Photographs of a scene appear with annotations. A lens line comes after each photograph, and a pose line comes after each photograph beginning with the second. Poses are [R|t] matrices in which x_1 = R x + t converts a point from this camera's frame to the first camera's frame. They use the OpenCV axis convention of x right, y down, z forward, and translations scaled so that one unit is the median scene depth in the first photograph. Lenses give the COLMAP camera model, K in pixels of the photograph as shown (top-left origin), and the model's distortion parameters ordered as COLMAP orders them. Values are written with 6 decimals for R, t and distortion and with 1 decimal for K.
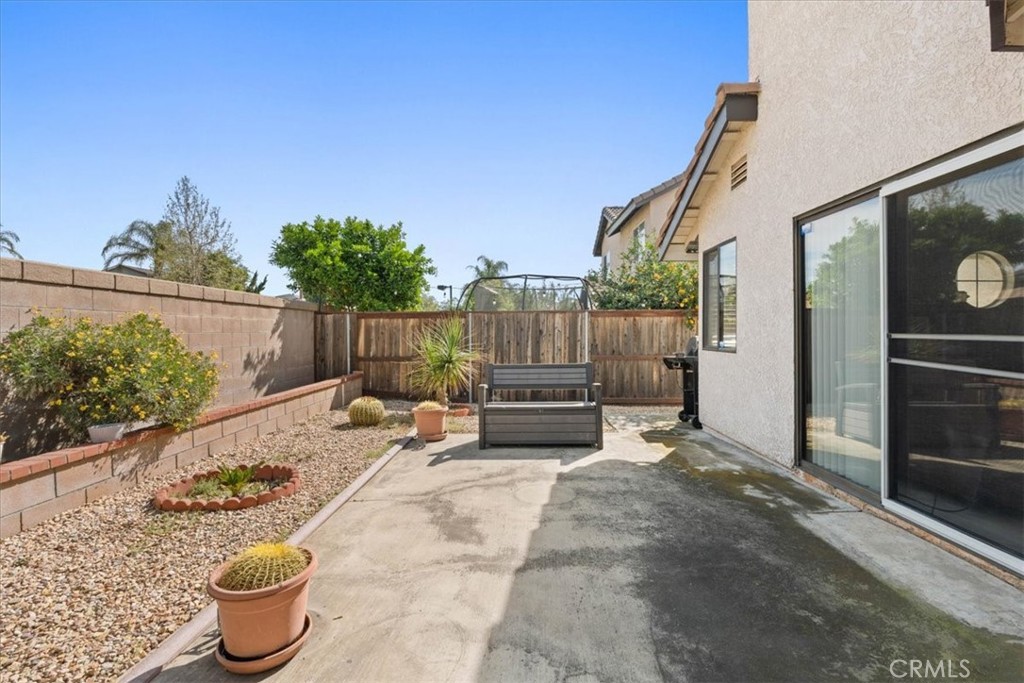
lens RADIAL K [[451.2, 0, 509.3], [0, 451.2, 344.8], [0, 0, 1]] dist [-0.001927, 0.000095]
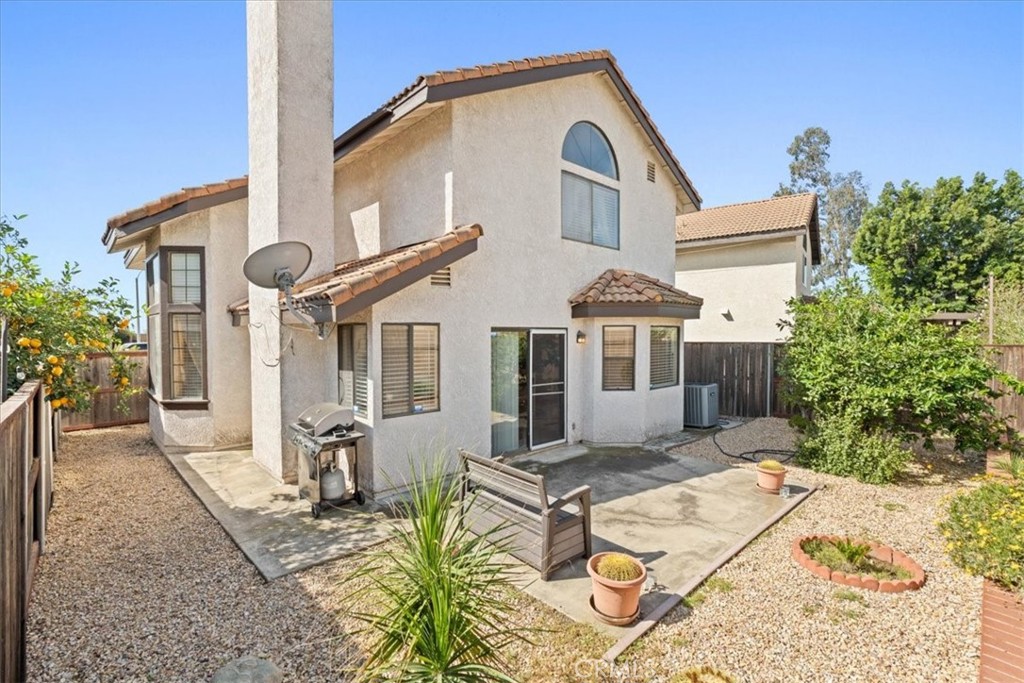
lens RADIAL K [[451.2, 0, 509.3], [0, 451.2, 344.8], [0, 0, 1]] dist [-0.001927, 0.000095]
pose [[-0.693981, -0.011636, 0.719900, -0.972195], [0.027207, 0.998731, 0.042370, -0.370824], [-0.719479, 0.048990, -0.692784, 2.854729]]
